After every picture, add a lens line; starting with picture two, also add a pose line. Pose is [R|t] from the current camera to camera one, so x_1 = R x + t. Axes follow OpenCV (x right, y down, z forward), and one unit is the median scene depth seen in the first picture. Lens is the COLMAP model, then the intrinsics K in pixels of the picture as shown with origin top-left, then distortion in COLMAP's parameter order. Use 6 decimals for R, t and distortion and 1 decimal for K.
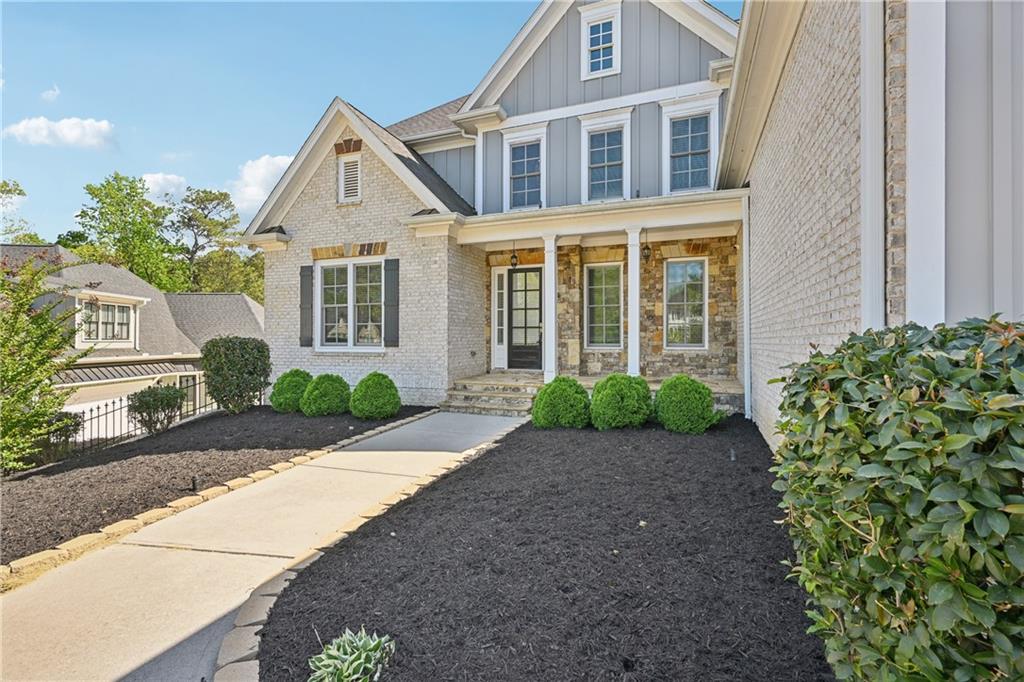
lens RADIAL K [[450.9, 0, 512.0], [0, 450.9, 343.6], [0, 0, 1]] dist [0.002505, 0.000322]
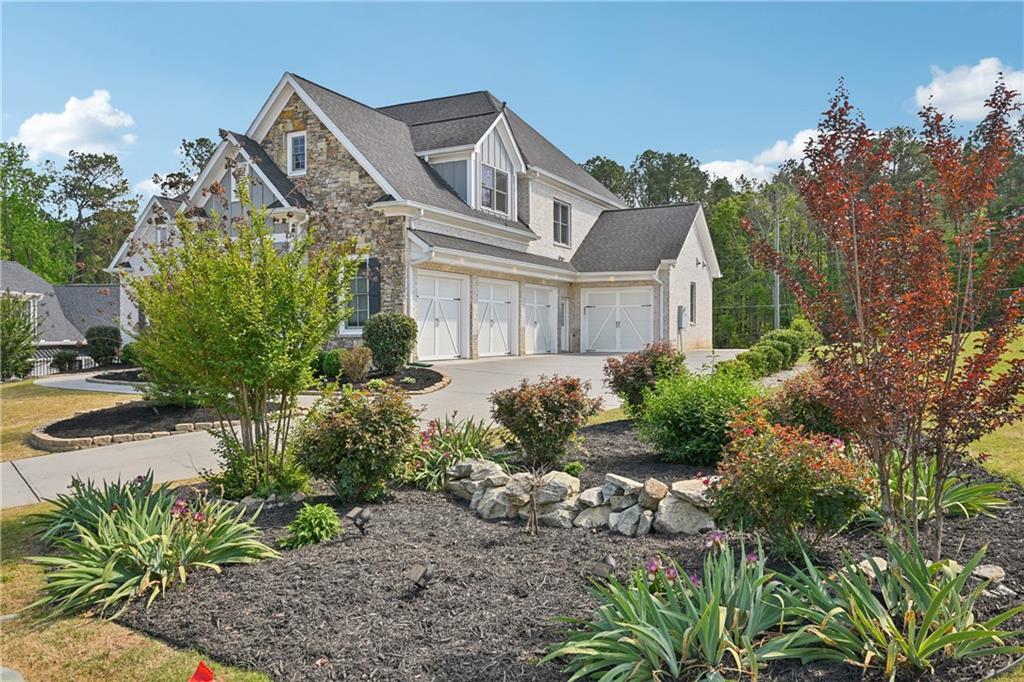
lens RADIAL K [[753.1, 0, 510.6], [0, 753.1, 335.4], [0, 0, 1]] dist [-0.005630, -0.000990]
pose [[0.996010, -0.005804, -0.089052, 1.267521], [0.005902, 0.999982, 0.000831, 0.029545], [0.089045, -0.001354, 0.996027, -1.838777]]
